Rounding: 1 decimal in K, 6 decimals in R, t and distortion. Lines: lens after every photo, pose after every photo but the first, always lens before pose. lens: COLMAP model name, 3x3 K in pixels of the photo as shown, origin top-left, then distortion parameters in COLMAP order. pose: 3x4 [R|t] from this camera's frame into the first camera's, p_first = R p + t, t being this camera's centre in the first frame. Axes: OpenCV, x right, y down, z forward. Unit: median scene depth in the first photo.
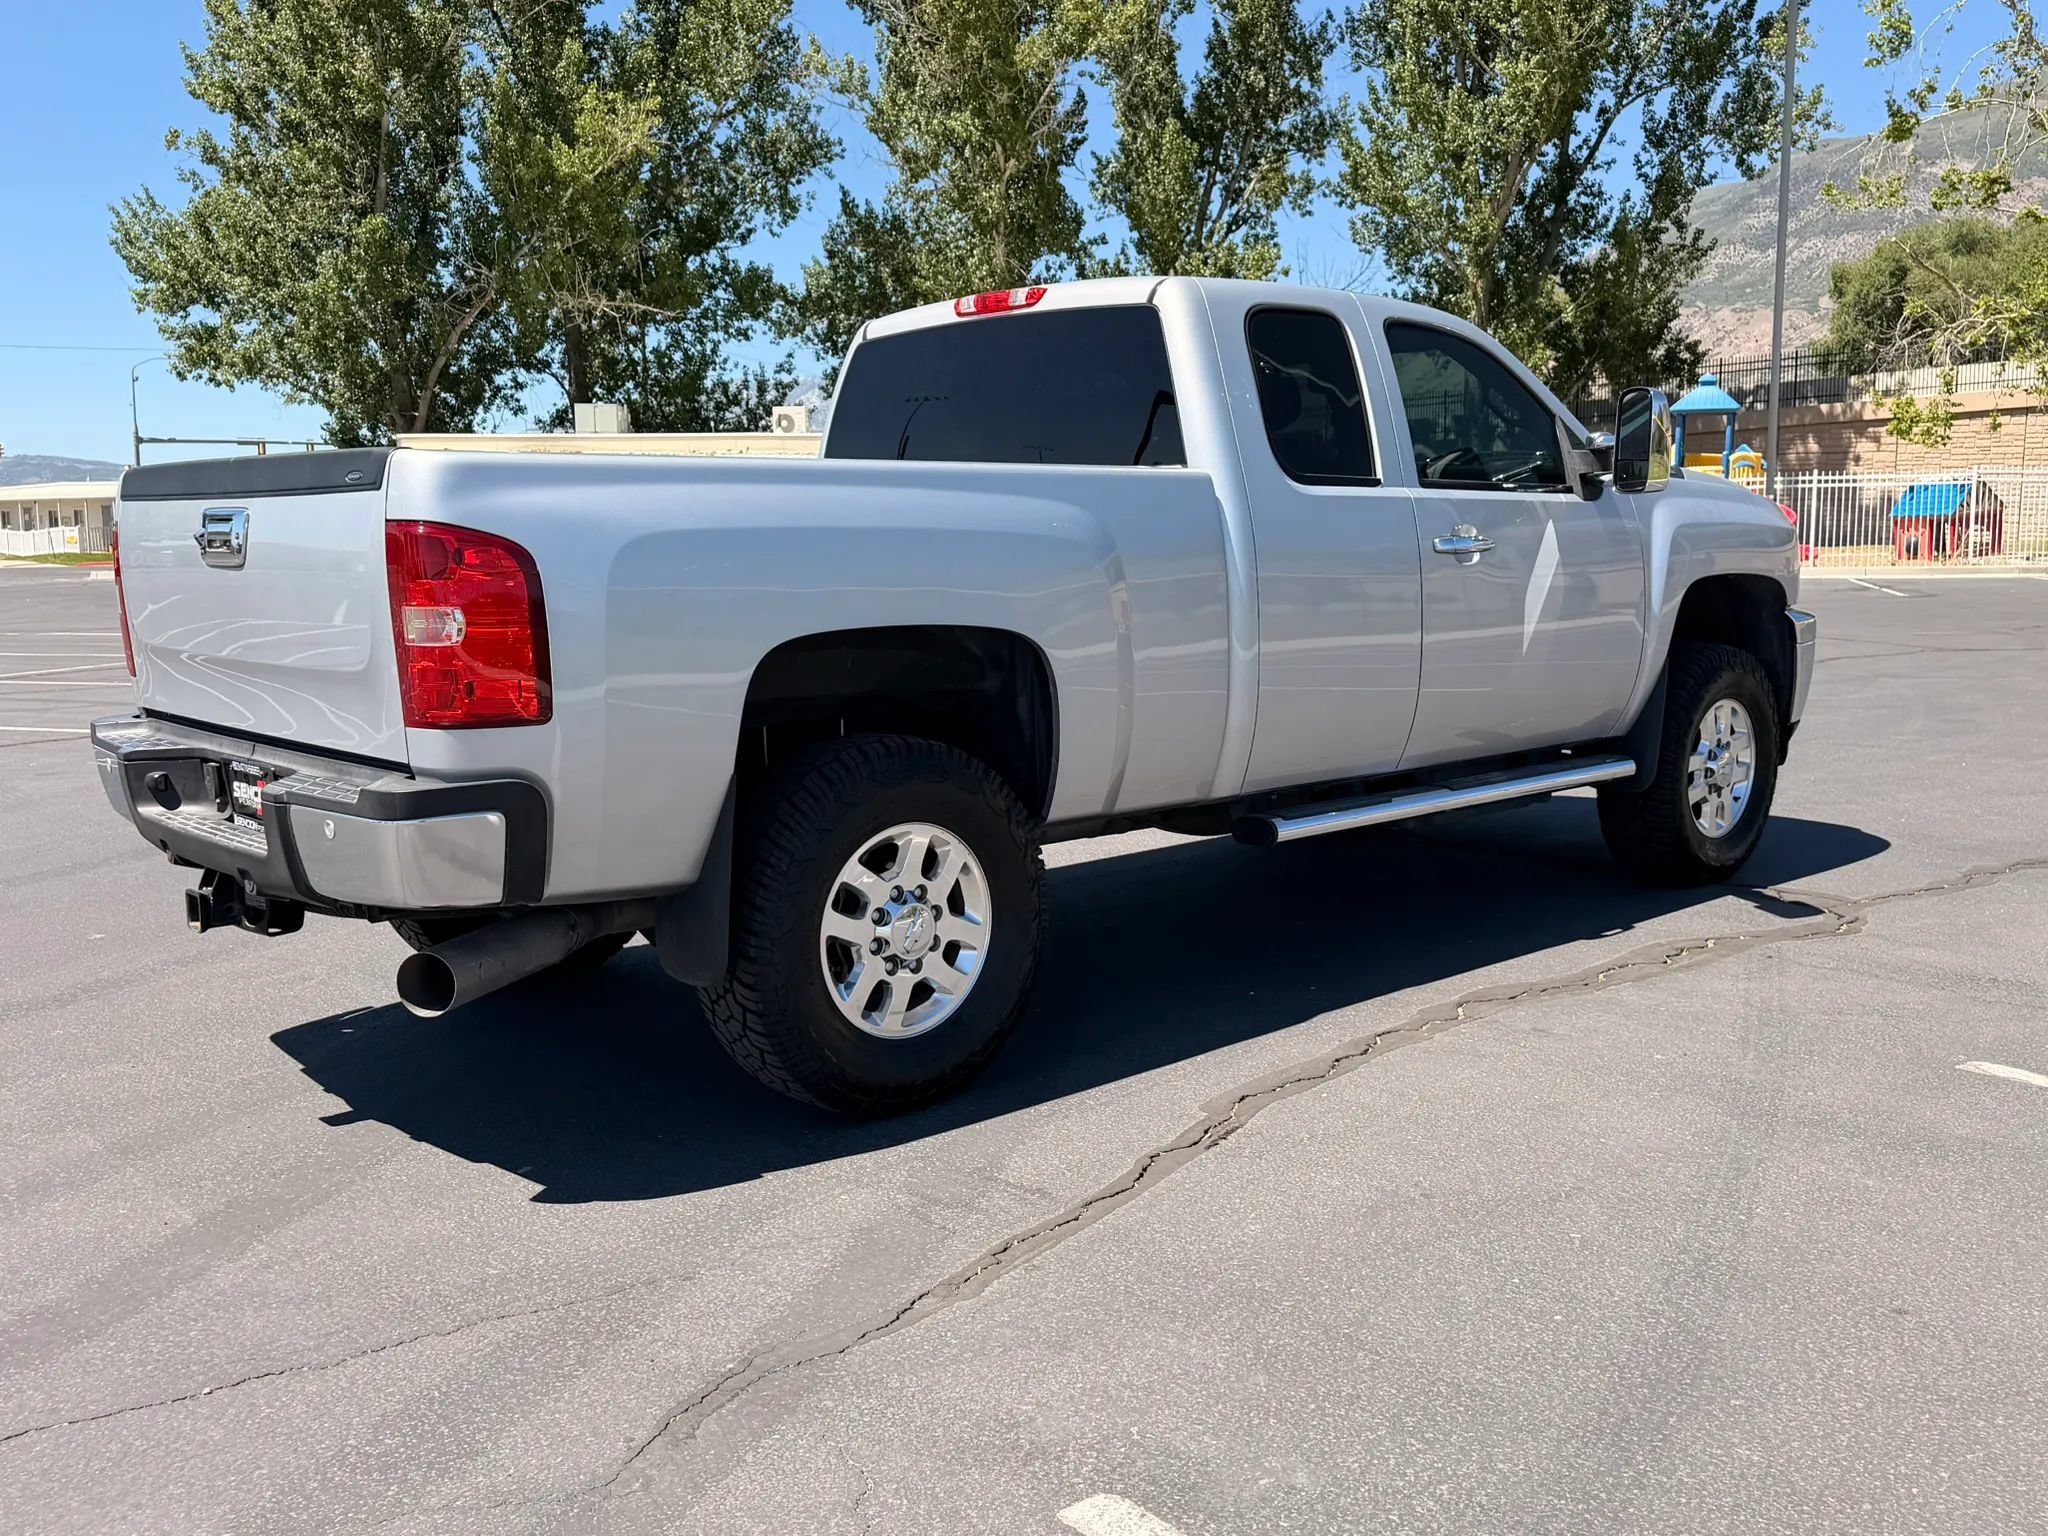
lens RADIAL K [[1839.4, 0, 1024.0], [0, 1839.4, 768.0], [0, 0, 1]] dist [0.139017, -0.249469]
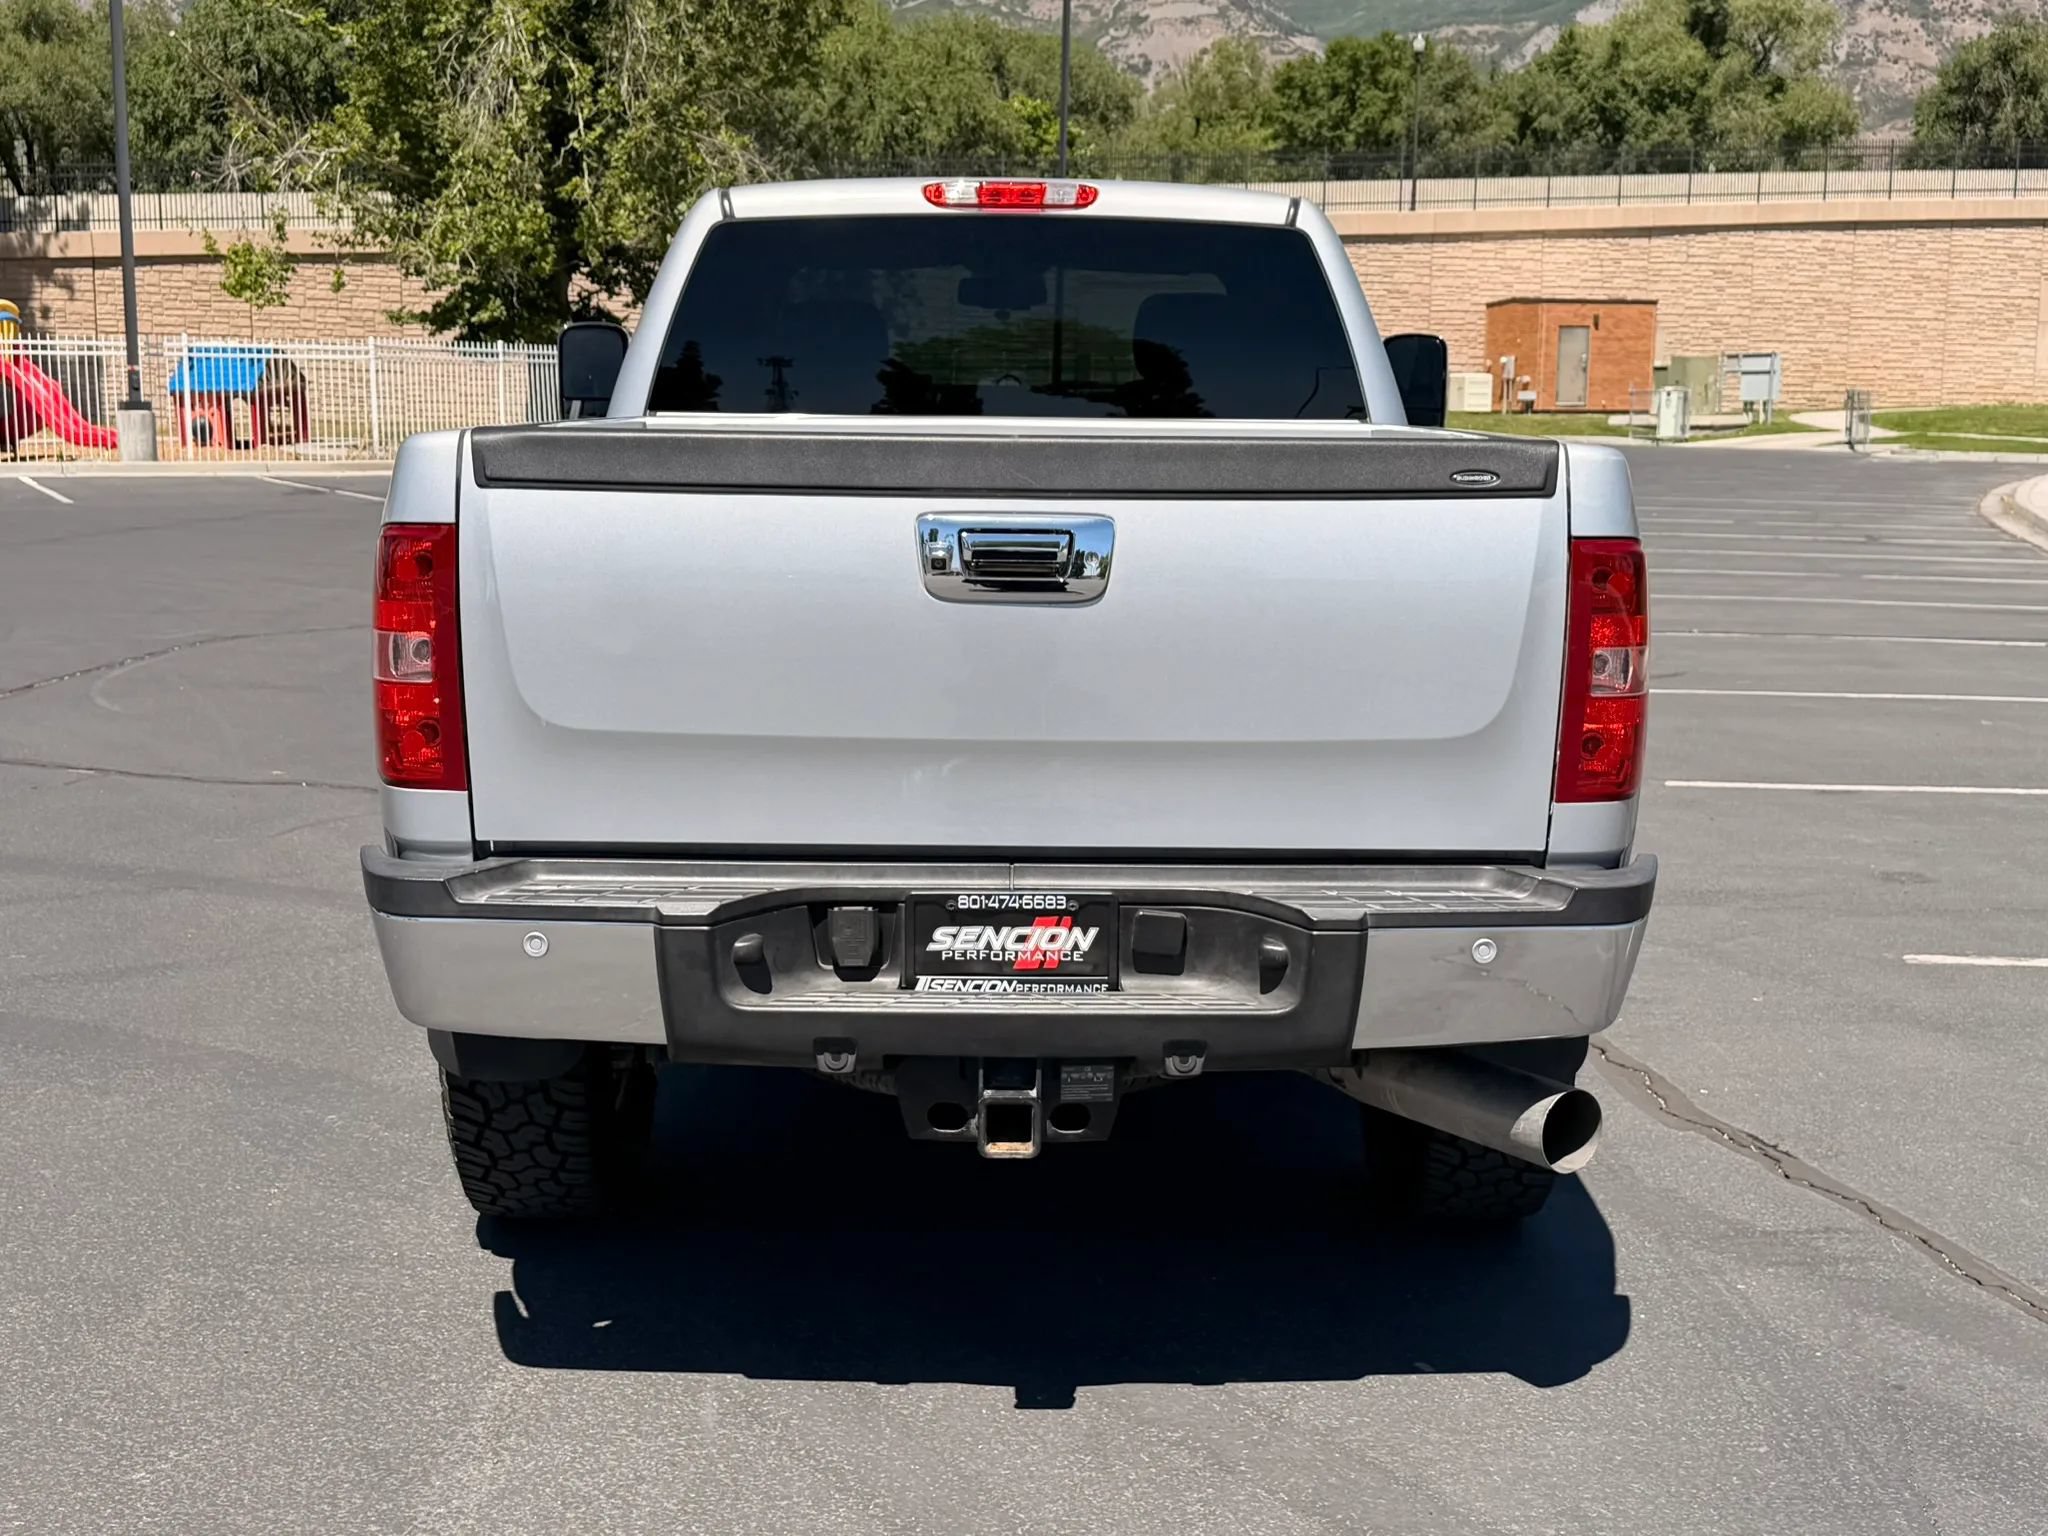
lens RADIAL K [[2502.1, 0, 1024.0], [0, 2502.1, 768.0], [0, 0, 1]] dist [0.217200, -0.602907]
pose [[0.657970, -0.096795, 0.746797, -0.084500], [0.082185, 0.995011, 0.056557, -0.007644], [-0.748546, 0.024163, 0.662643, 0.031935]]
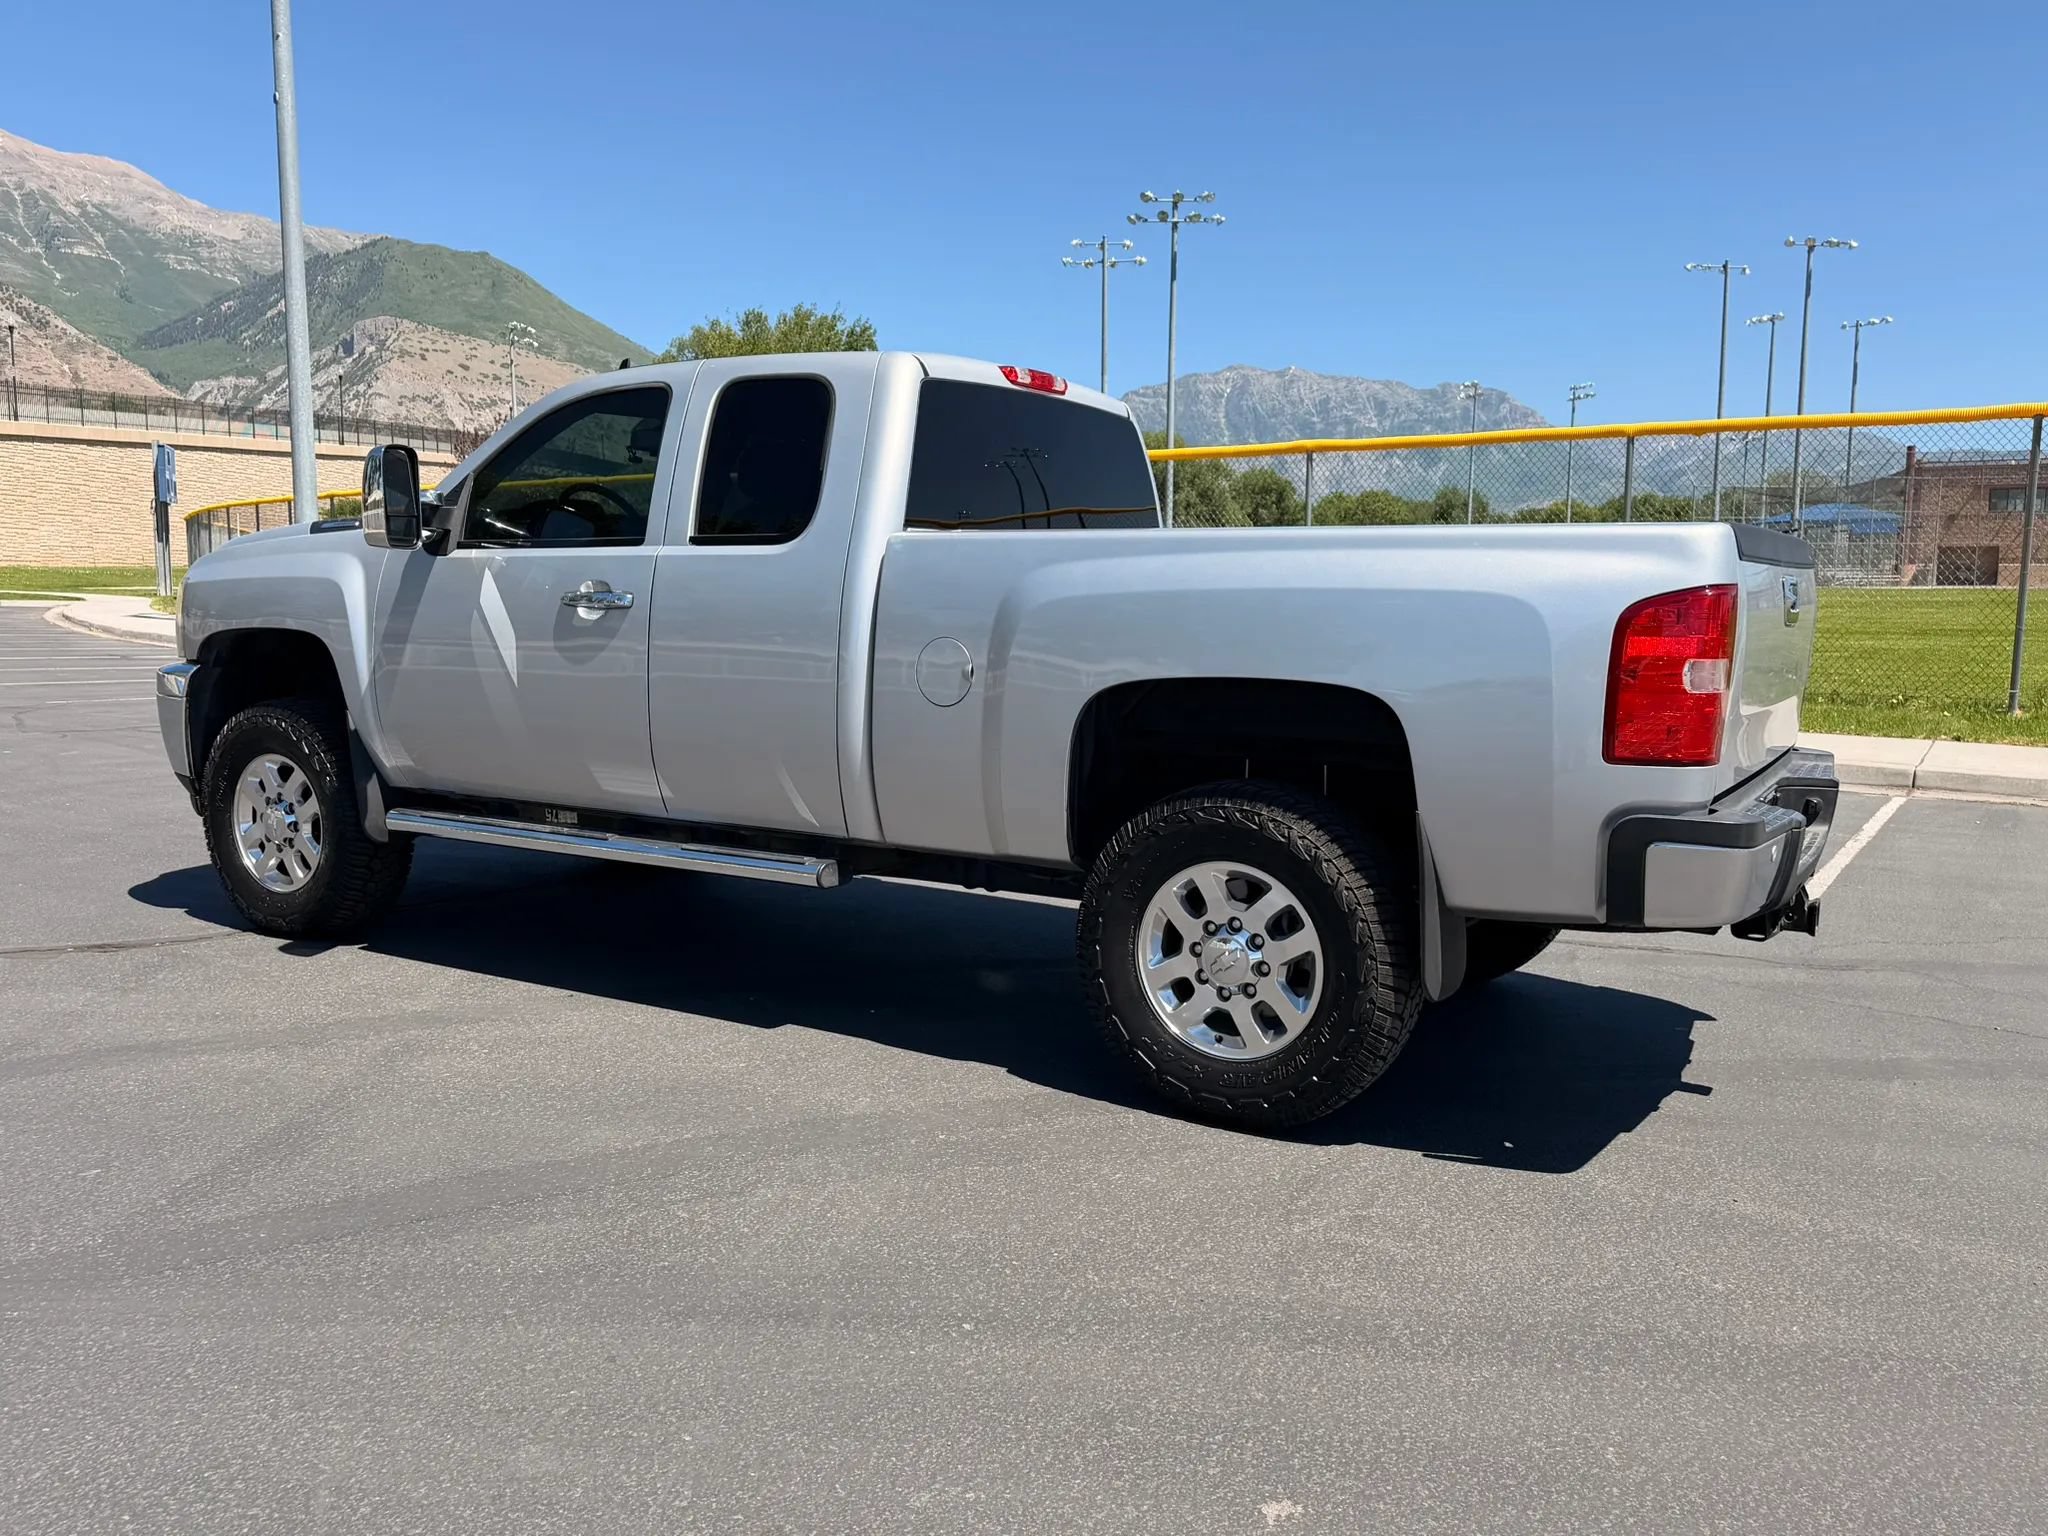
lens RADIAL K [[1637.8, 0, 1022.6], [0, 1637.8, 791.7], [0, 0, 1]] dist [0.123978, -0.207831]
pose [[-0.302959, -0.115079, 0.946030, -0.098979], [0.111968, 0.981509, 0.155252, -0.017072], [-0.946403, 0.152960, -0.284472, 0.136749]]
